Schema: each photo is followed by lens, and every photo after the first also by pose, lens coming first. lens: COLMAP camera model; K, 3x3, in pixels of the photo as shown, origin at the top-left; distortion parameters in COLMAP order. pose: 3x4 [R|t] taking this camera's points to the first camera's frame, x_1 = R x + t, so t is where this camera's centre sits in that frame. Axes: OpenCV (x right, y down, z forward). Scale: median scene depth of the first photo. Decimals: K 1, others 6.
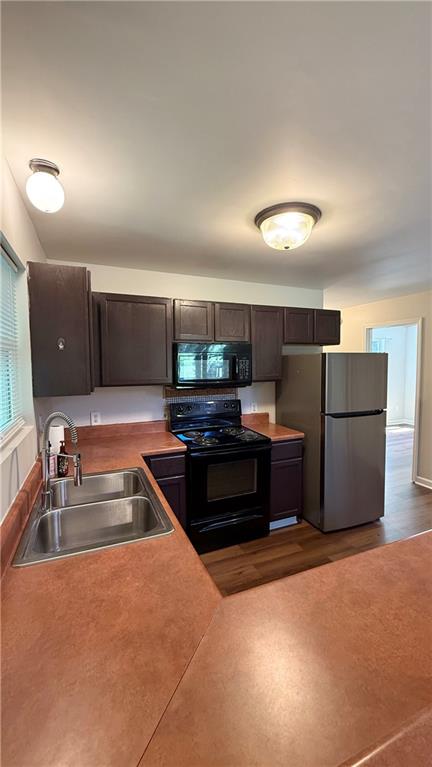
lens RADIAL K [[306.5, 0, 214.2], [0, 306.5, 381.0], [0, 0, 1]] dist [-0.001495, 0.000479]
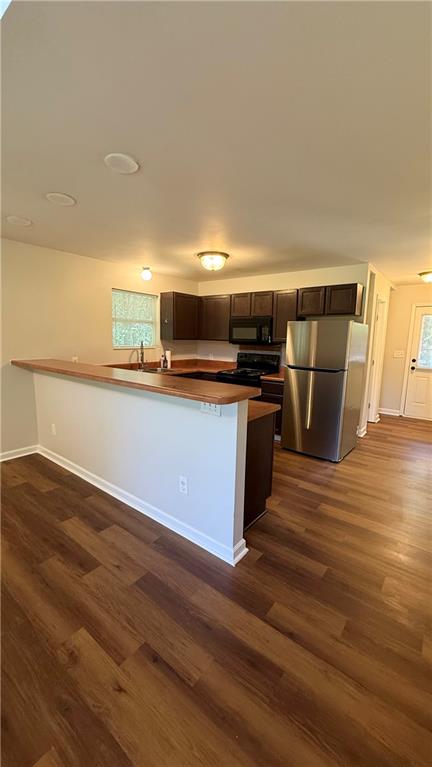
lens RADIAL K [[306.5, 0, 219.6], [0, 306.5, 383.3], [0, 0, 1]] dist [-0.001495, 0.000479]
pose [[0.495849, 0.144592, -0.856287, 1.447907], [-0.077530, 0.989474, 0.122187, 0.041465], [0.864941, 0.005802, 0.501840, 0.008849]]
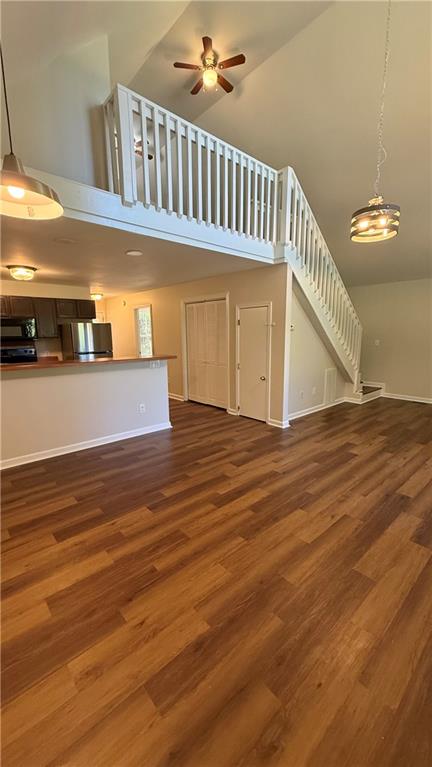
lens RADIAL K [[306.5, 0, 215.9], [0, 306.5, 385.2], [0, 0, 1]] dist [-0.001495, 0.000479]
pose [[0.943069, -0.061094, 0.326938, 0.579191], [0.026165, 0.993566, 0.110192, 0.123361], [-0.331566, -0.095365, 0.938600, -1.323102]]
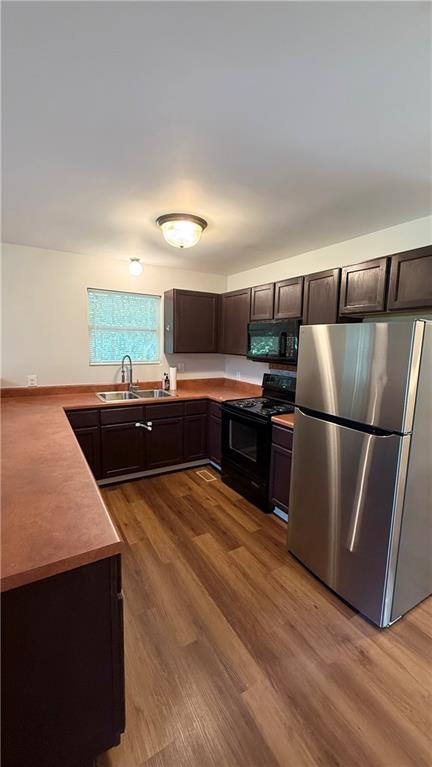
lens RADIAL K [[306.5, 0, 219.9], [0, 306.5, 384.2], [0, 0, 1]] dist [-0.001495, 0.000479]
pose [[0.142031, 0.142103, -0.979609, 1.092699], [-0.082808, 0.987879, 0.131296, -0.030575], [0.986392, 0.062471, 0.152077, 0.683785]]
